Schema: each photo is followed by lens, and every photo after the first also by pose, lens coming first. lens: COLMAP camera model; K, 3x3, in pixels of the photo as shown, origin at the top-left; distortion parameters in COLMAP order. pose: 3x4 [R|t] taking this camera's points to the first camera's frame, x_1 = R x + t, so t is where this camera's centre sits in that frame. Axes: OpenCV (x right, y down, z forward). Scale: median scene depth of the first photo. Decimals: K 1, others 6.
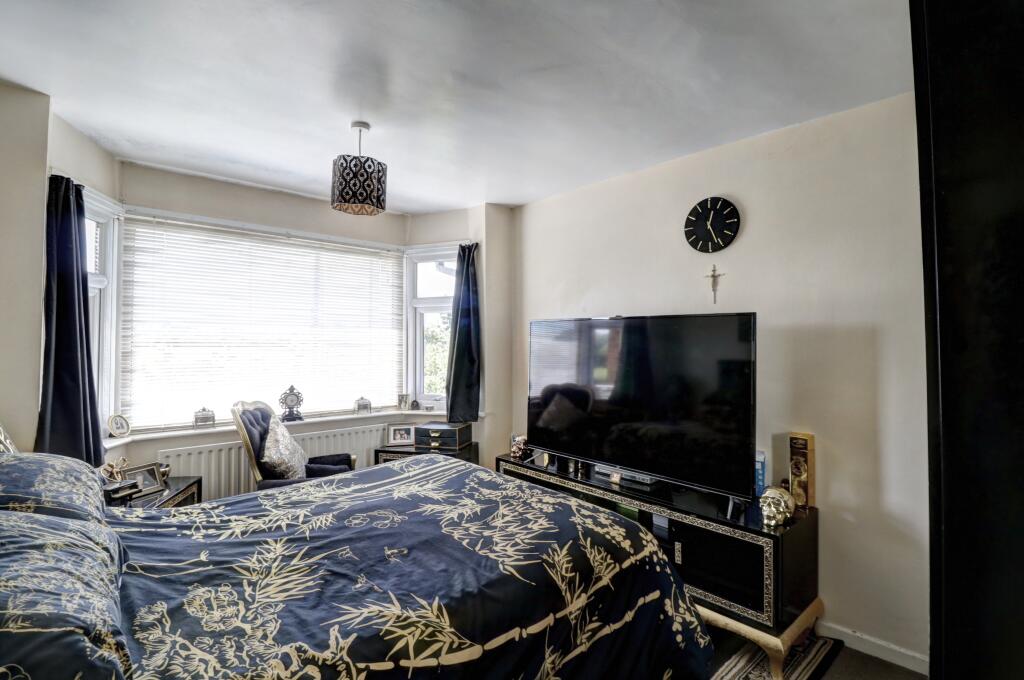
lens RADIAL K [[485.5, 0, 508.4], [0, 485.5, 326.9], [0, 0, 1]] dist [0.002644, -0.016574]
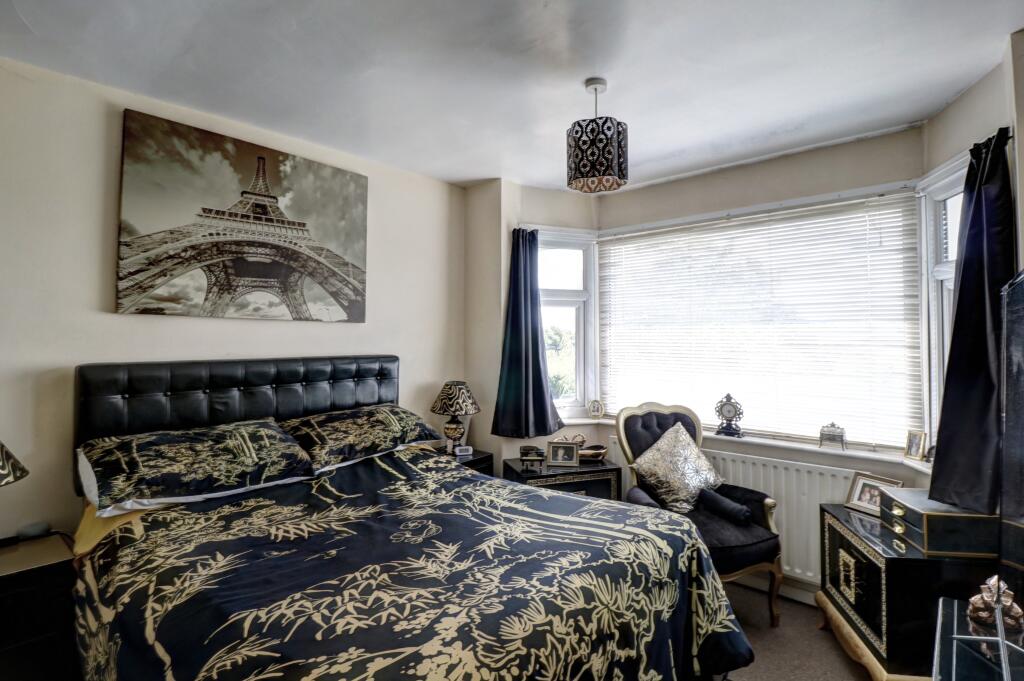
lens RADIAL K [[485.5, 0, 508.4], [0, 485.5, 327.4], [0, 0, 1]] dist [0.002644, -0.016574]
pose [[0.140353, -0.026364, -0.989750, 0.665978], [0.033248, 0.999207, -0.021901, 0.022378], [0.989543, -0.029833, 0.141119, 0.992519]]
